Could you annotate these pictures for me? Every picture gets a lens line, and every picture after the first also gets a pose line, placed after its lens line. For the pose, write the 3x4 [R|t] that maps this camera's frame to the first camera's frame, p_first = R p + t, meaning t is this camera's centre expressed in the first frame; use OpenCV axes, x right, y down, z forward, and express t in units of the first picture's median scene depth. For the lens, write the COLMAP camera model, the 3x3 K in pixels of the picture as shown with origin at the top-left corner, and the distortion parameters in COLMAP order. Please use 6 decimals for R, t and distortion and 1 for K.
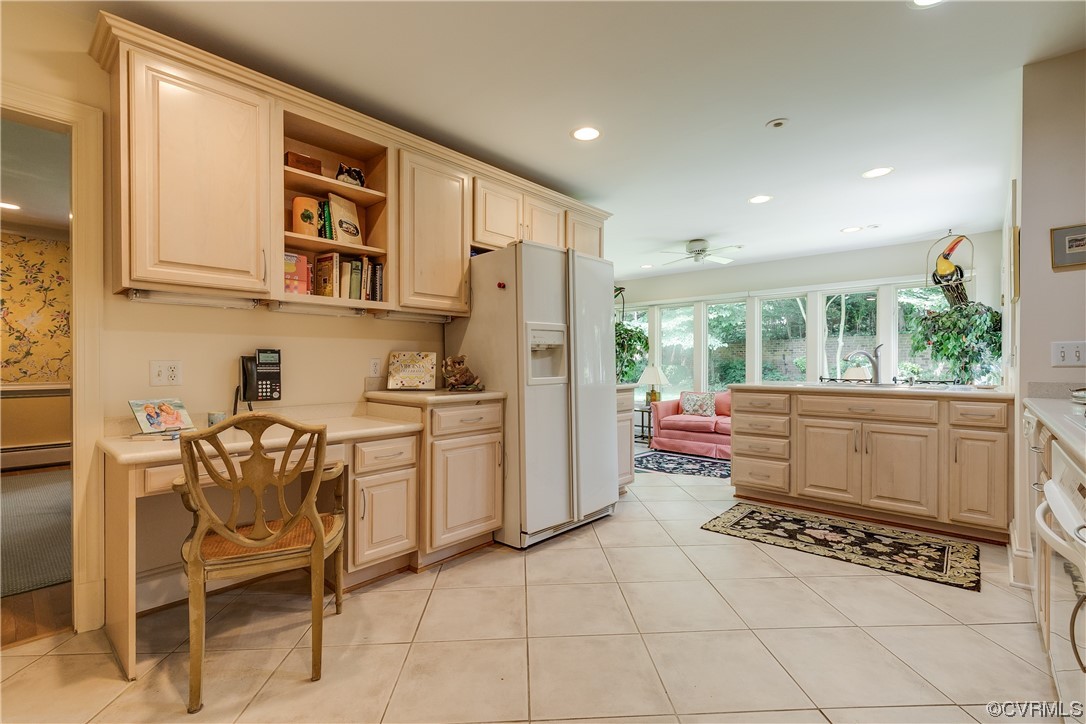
lens RADIAL K [[498.4, 0, 543.4], [0, 498.4, 364.5], [0, 0, 1]] dist [0.012312, -0.001384]
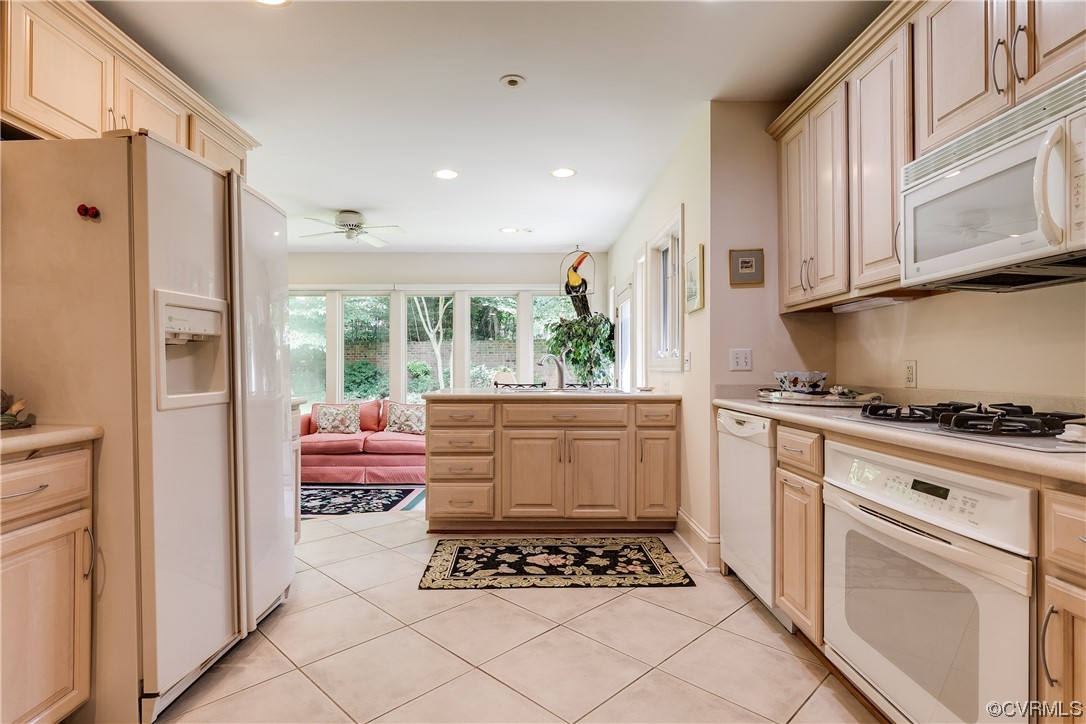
lens RADIAL K [[559.6, 0, 545.2], [0, 559.6, 364.8], [0, 0, 1]] dist [-0.003091, -0.000702]
pose [[0.736845, 0.002845, 0.676056, -0.113531], [0.001721, 0.999980, -0.006085, -0.001634], [-0.676060, 0.005647, 0.736825, 0.259482]]
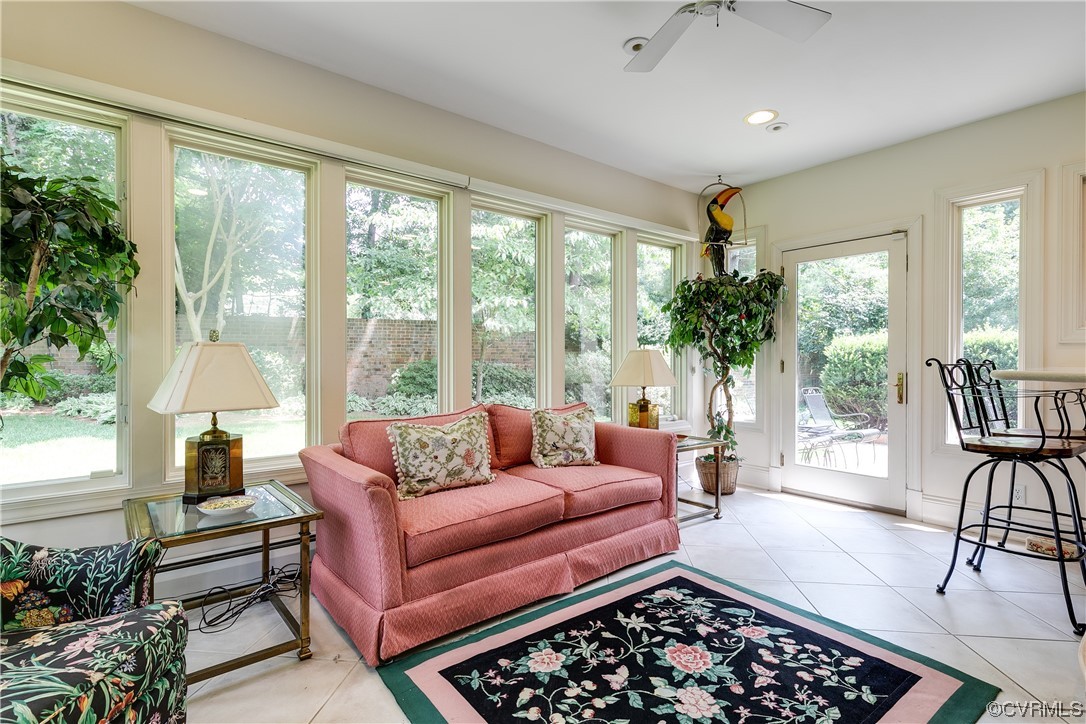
lens RADIAL K [[498.4, 0, 539.0], [0, 498.4, 364.7], [0, 0, 1]] dist [0.012312, -0.001384]
pose [[0.164331, -0.007856, 0.986374, -0.037323], [0.004595, 0.999964, 0.007199, 0.037856], [-0.986395, 0.003349, 0.164361, 1.965114]]
